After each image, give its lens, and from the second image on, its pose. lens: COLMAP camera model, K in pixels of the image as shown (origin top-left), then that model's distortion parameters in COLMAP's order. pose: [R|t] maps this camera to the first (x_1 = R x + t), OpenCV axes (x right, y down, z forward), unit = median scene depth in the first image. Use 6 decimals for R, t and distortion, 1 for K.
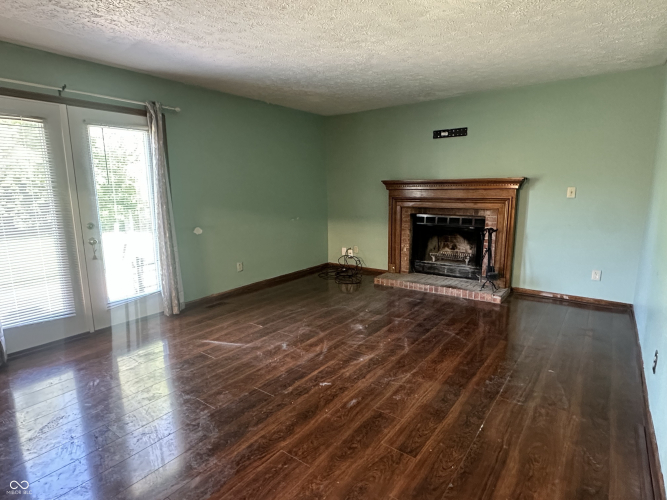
lens RADIAL K [[370.3, 0, 333.5], [0, 370.3, 250.0], [0, 0, 1]] dist [-0.006475, -0.000823]
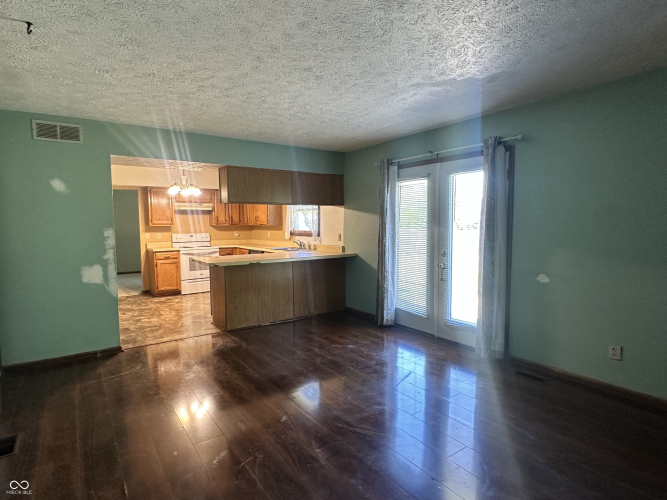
lens RADIAL K [[370.3, 0, 333.5], [0, 370.3, 250.0], [0, 0, 1]] dist [-0.006475, -0.000823]
pose [[-0.305885, 0.079060, -0.948780, 0.719583], [-0.152228, 0.979664, 0.130712, -0.204405], [0.939820, 0.184414, -0.287629, 1.112424]]
